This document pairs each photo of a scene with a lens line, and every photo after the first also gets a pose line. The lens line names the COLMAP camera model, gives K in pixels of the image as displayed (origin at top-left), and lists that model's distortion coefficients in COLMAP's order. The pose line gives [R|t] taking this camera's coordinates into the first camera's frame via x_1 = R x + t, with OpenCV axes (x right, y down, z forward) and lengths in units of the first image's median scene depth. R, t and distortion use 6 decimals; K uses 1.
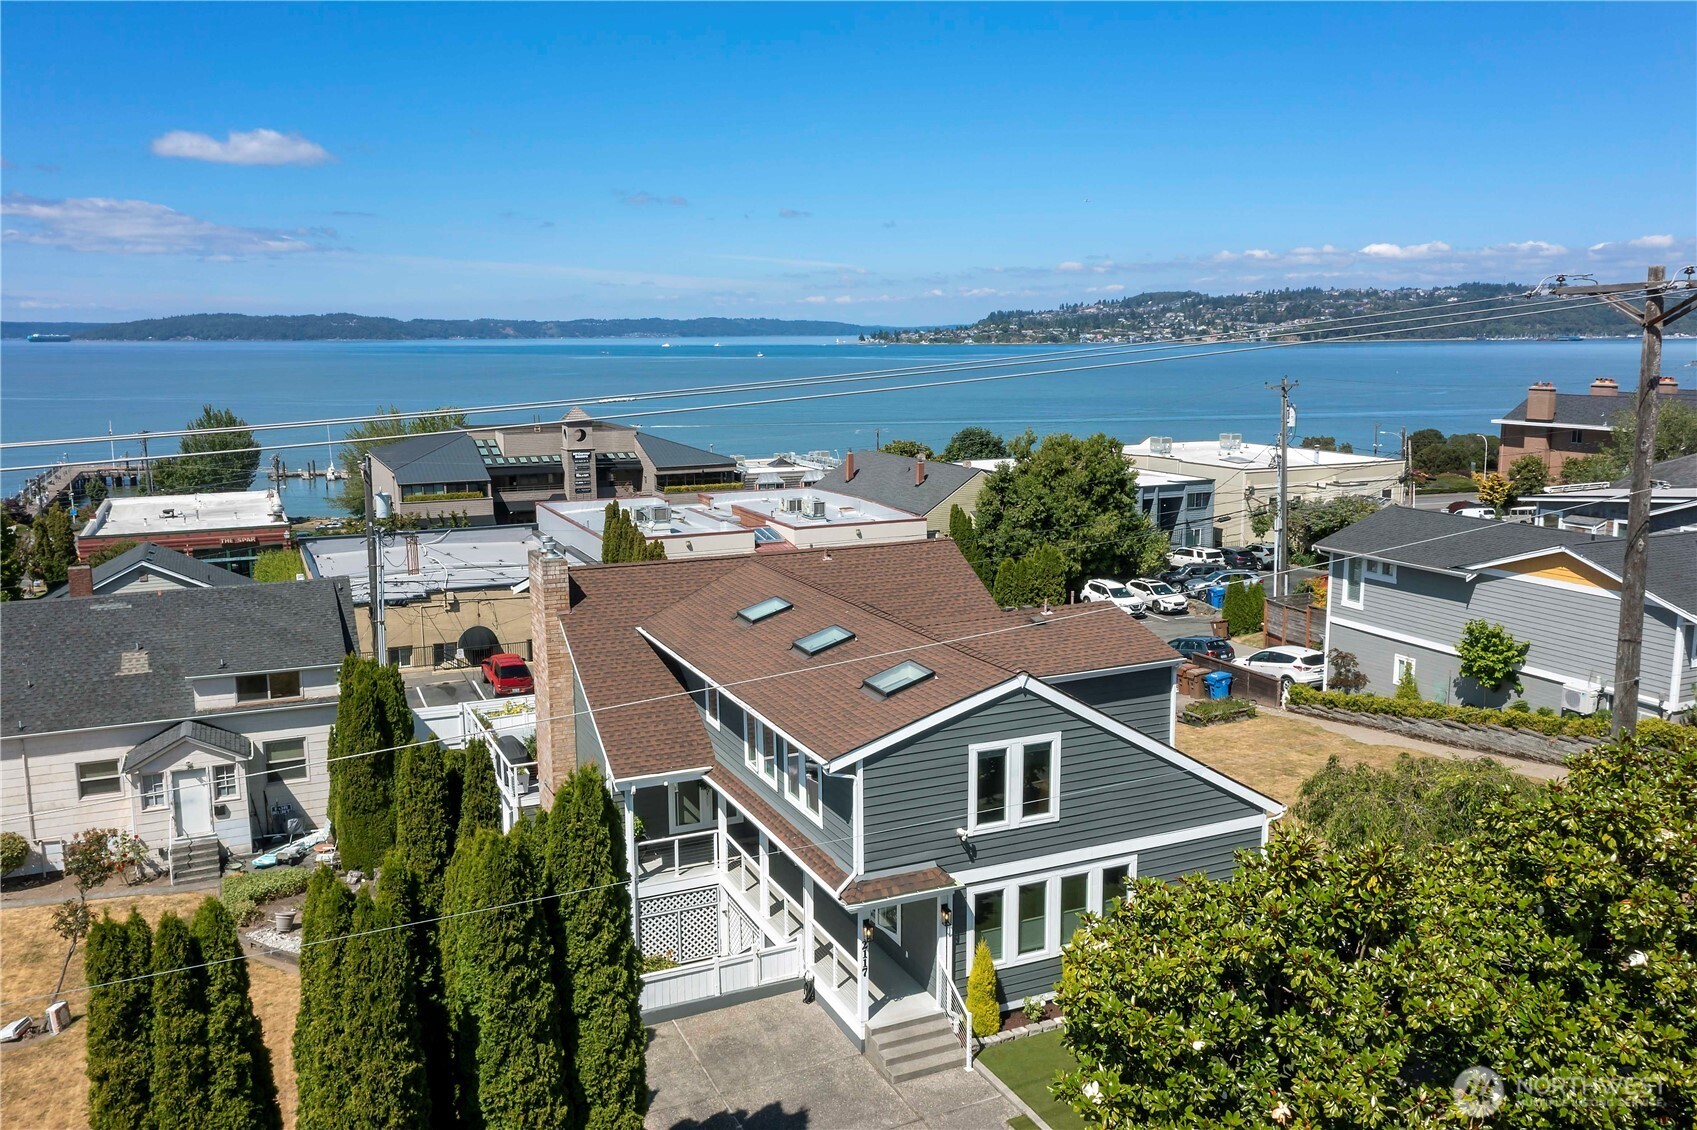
lens RADIAL K [[1335.1, 0, 853.2], [0, 1335.1, 584.0], [0, 0, 1]] dist [0.004657, 0.009508]
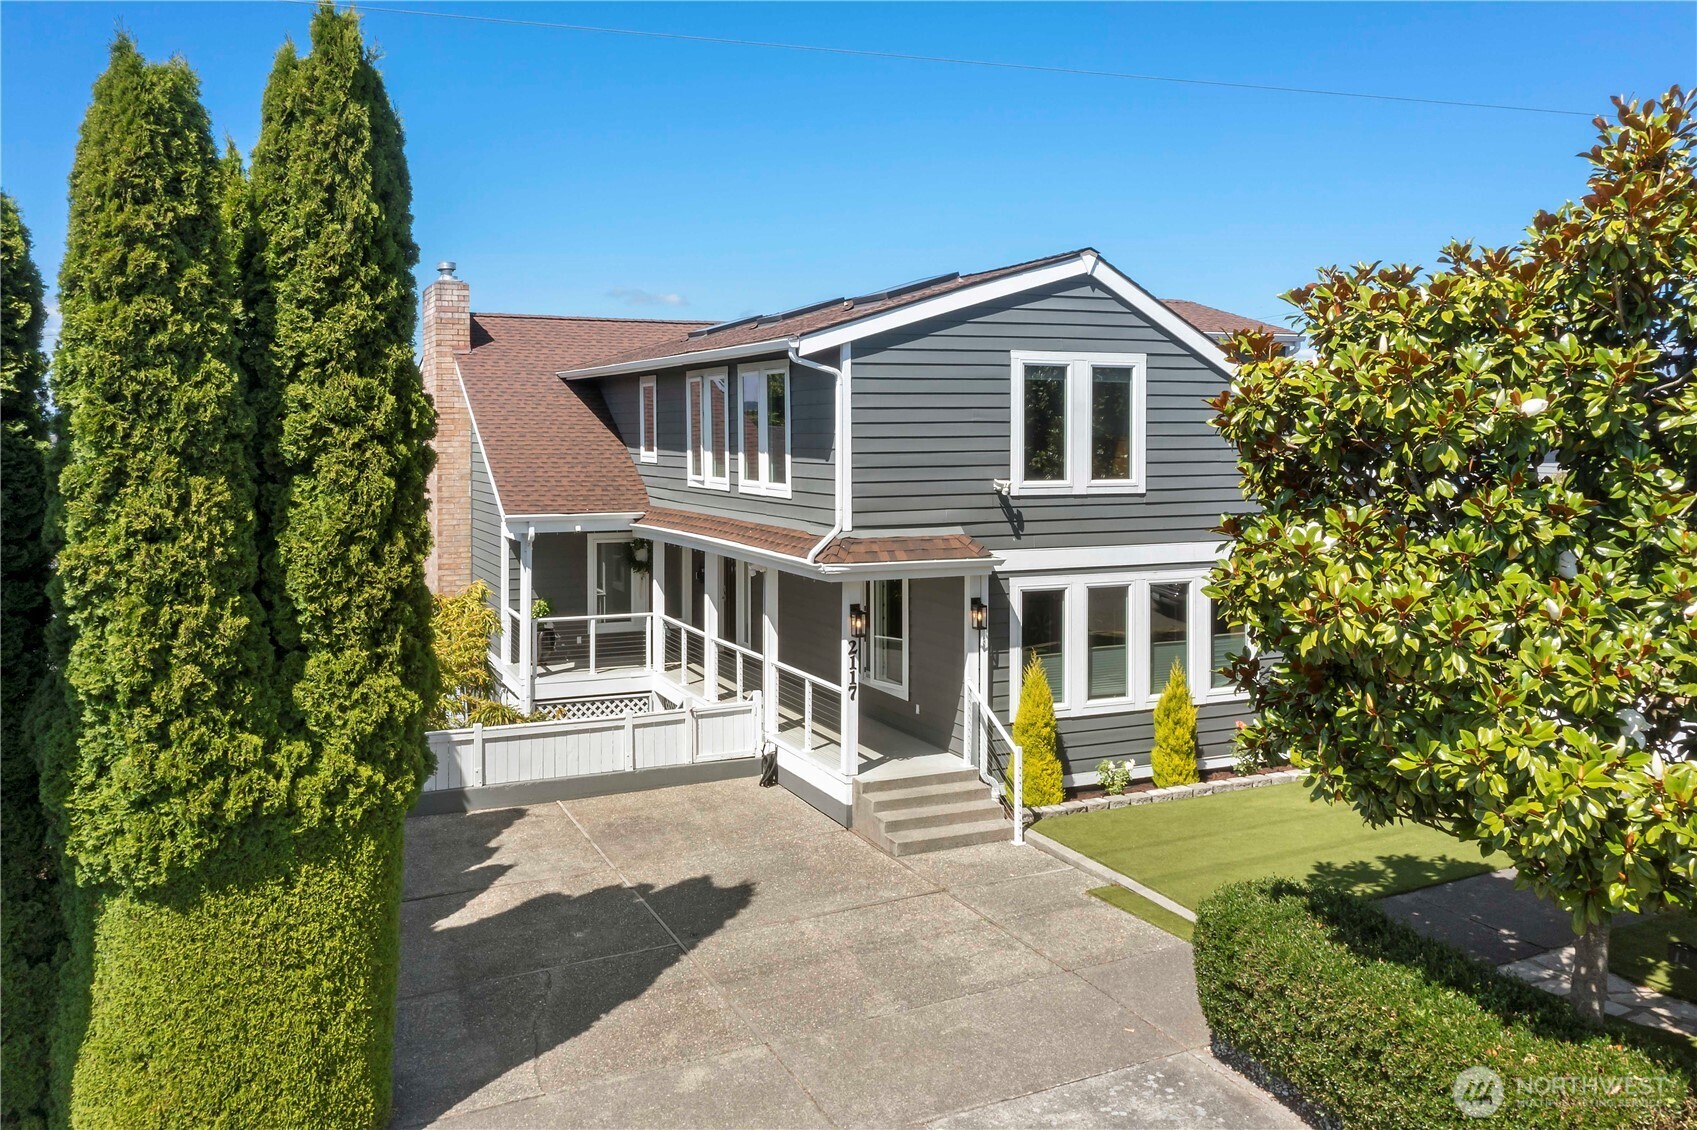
lens RADIAL K [[1382.5, 0, 850.5], [0, 1382.5, 464.1], [0, 0, 1]] dist [0.009557, 0.006106]
pose [[0.999977, 0.004981, -0.004632, 0.009882], [-0.005652, 0.987366, -0.158353, 0.277031], [0.003784, 0.158375, 0.987372, 0.318284]]
